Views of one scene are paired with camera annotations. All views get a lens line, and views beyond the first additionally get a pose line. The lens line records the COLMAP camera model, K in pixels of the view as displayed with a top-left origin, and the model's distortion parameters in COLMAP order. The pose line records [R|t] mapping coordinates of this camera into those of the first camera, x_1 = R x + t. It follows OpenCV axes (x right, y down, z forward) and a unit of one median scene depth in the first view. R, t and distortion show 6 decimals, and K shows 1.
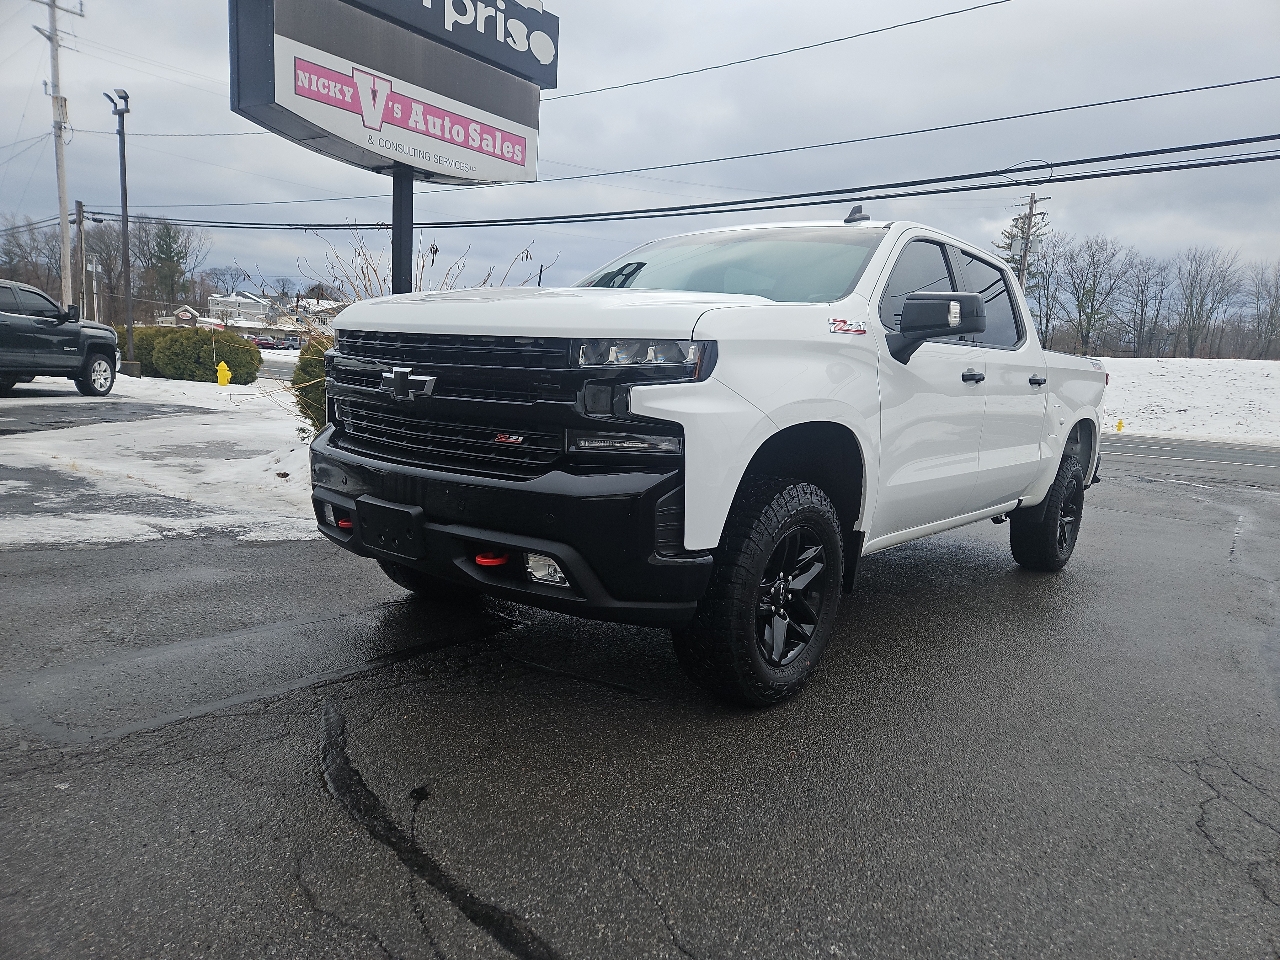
lens RADIAL K [[855.5, 0, 653.9], [0, 855.5, 494.6], [0, 0, 1]] dist [0.073613, -0.057290]
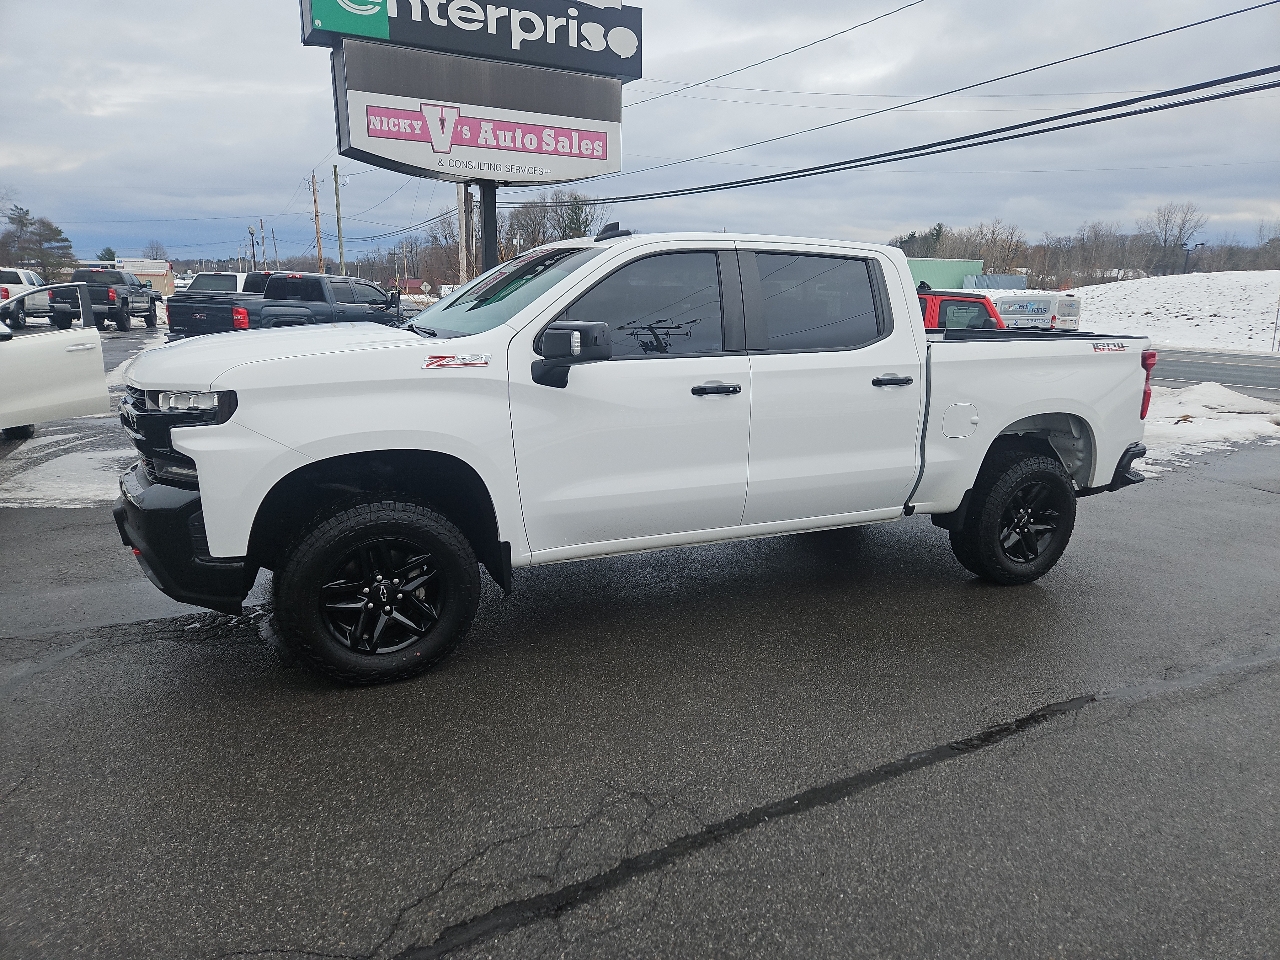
lens RADIAL K [[855.5, 0, 644.1], [0, 855.5, 489.3], [0, 0, 1]] dist [0.073613, -0.057290]
pose [[0.904969, 0.048314, -0.422726, 0.437450], [-0.023706, 0.997714, 0.063279, -0.049785], [0.424817, -0.047244, 0.904046, 0.041934]]
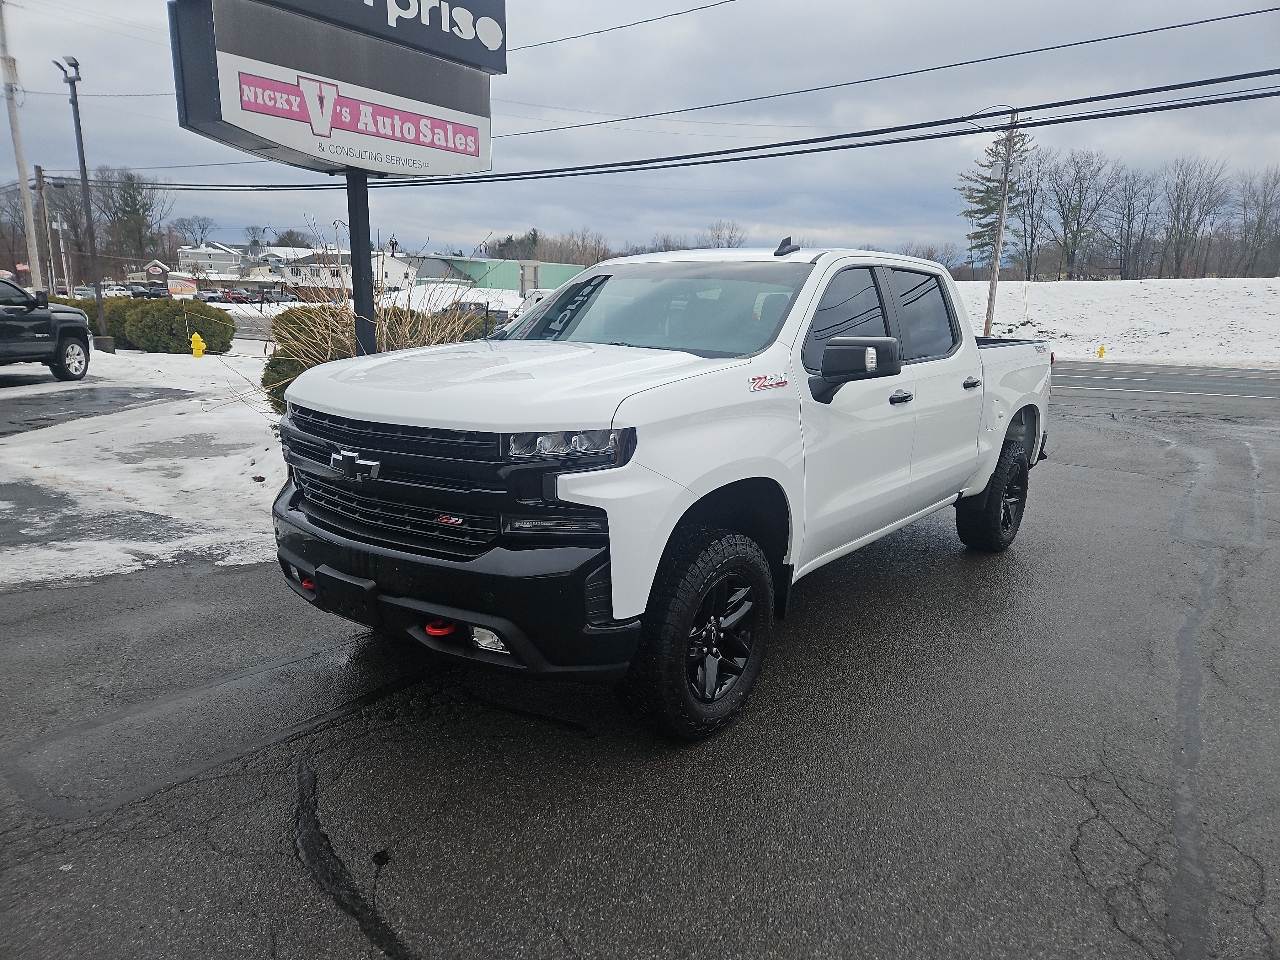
lens RADIAL K [[855.5, 0, 643.7], [0, 855.5, 493.5], [0, 0, 1]] dist [0.073613, -0.057290]
pose [[0.999158, -0.041023, 0.000231, 0.030735], [0.040902, 0.996604, 0.071467, -0.065876], [-0.003162, -0.071397, 0.997443, -0.033597]]
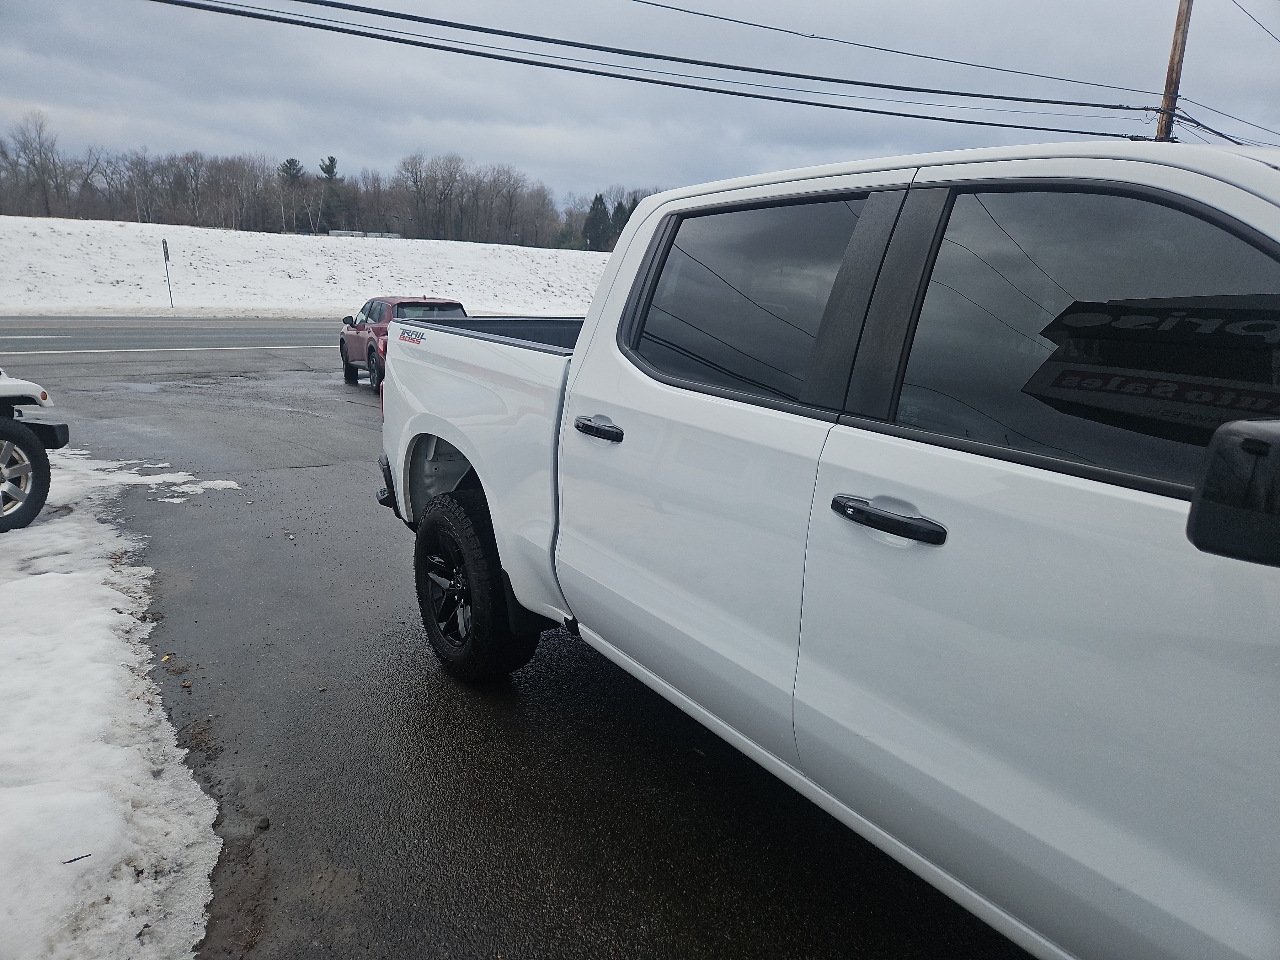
lens RADIAL K [[855.5, 0, 641.4], [0, 855.5, 483.1], [0, 0, 1]] dist [0.073613, -0.057290]
pose [[0.287737, -0.268028, 0.919439, -0.289701], [0.121817, 0.962485, 0.242454, -0.198446], [-0.949931, 0.042240, 0.309592, 0.747366]]
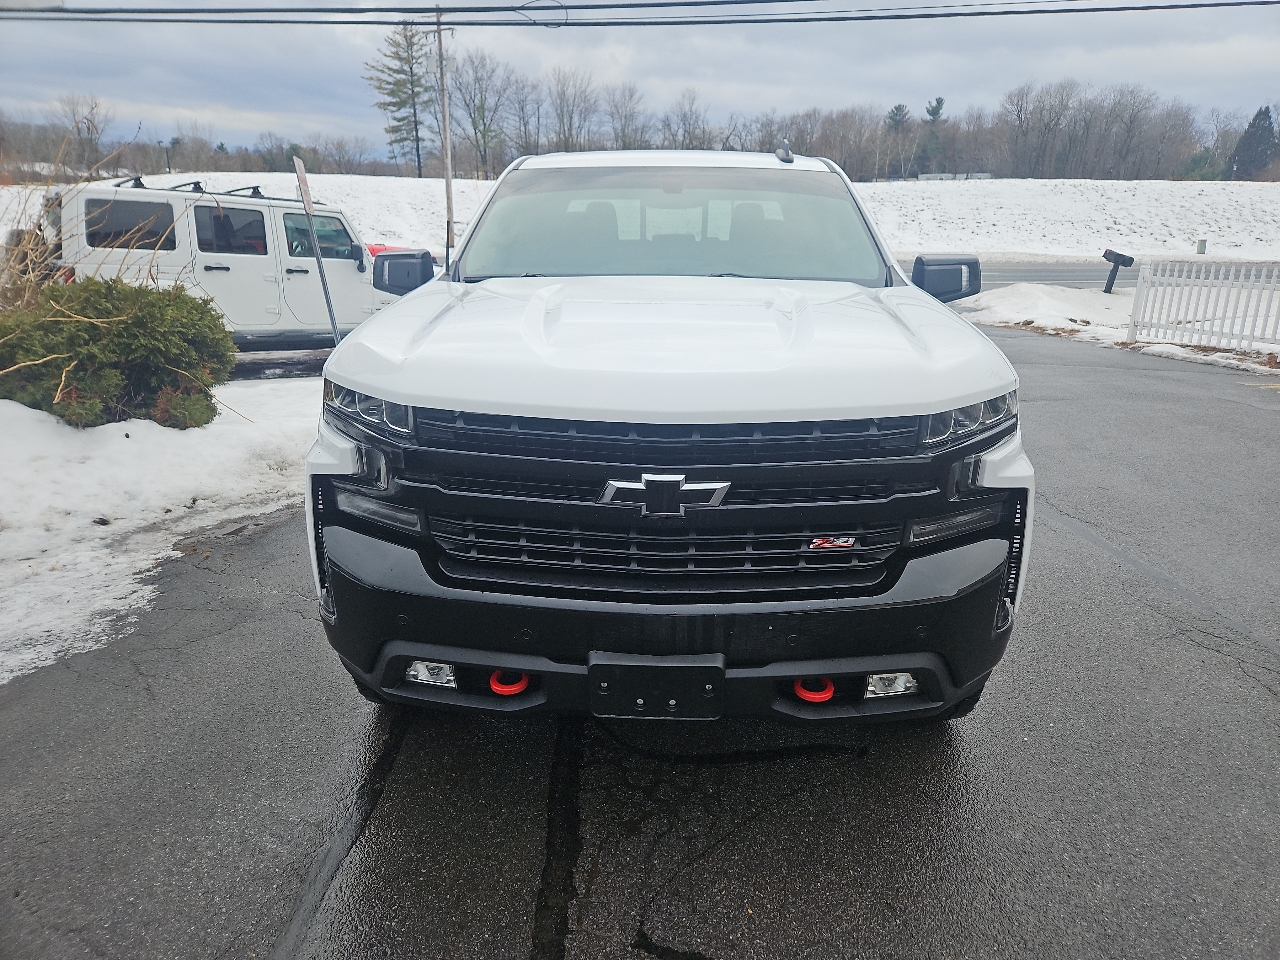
lens RADIAL K [[855.5, 0, 650.0], [0, 855.5, 481.6], [0, 0, 1]] dist [0.073613, -0.057290]
pose [[0.797553, -0.228876, 0.558144, -0.288818], [0.123583, 0.967598, 0.220186, -0.124027], [-0.590454, -0.106633, 0.799996, 0.188273]]
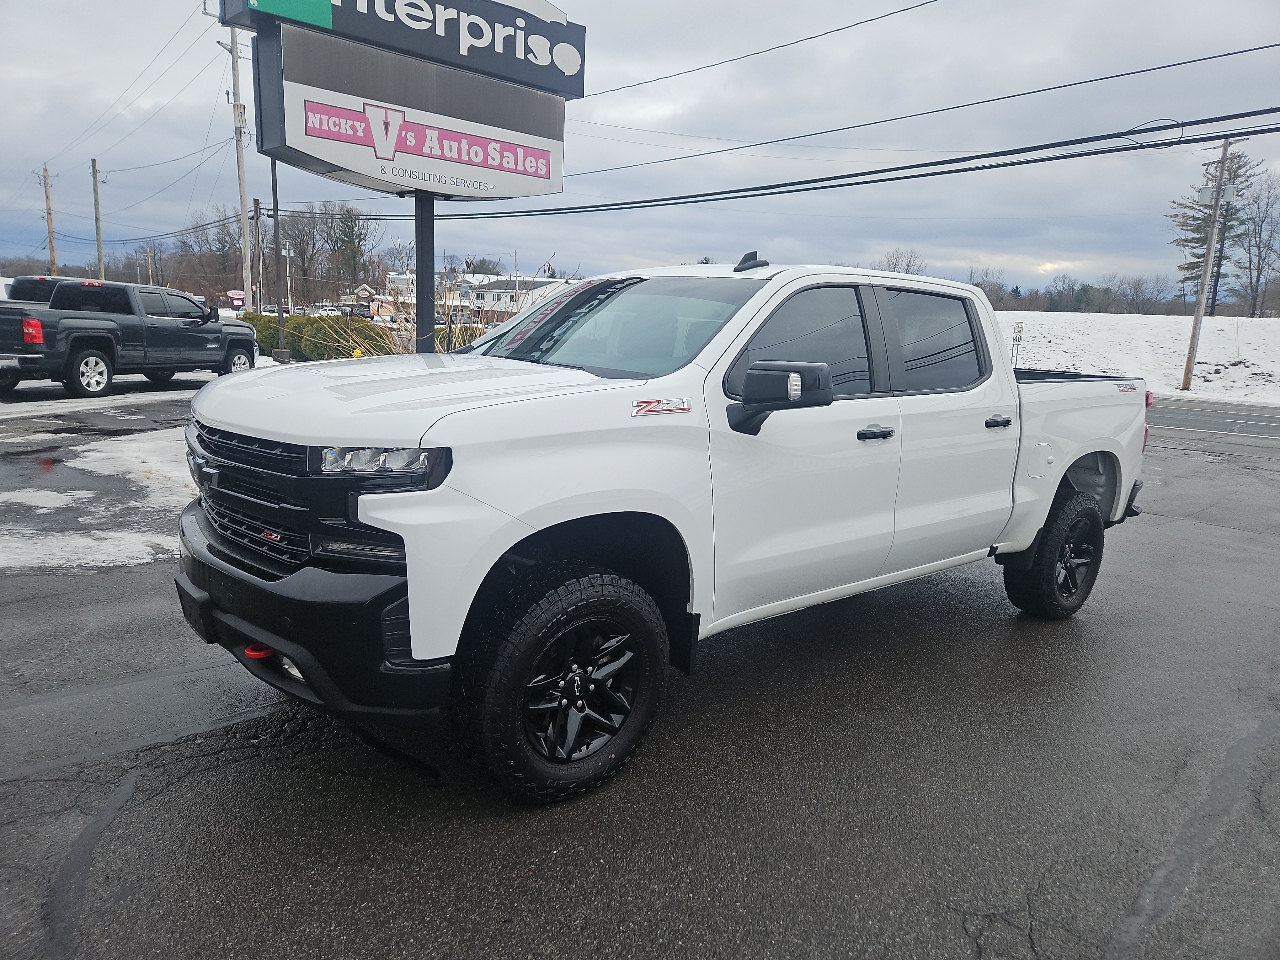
lens RADIAL K [[855.5, 0, 632.8], [0, 855.5, 477.8], [0, 0, 1]] dist [0.073613, -0.057290]
pose [[0.980466, 0.017442, -0.195914, 0.180287], [-0.013487, 0.999678, 0.021502, -0.064193], [0.196226, -0.018440, 0.980385, 0.028564]]
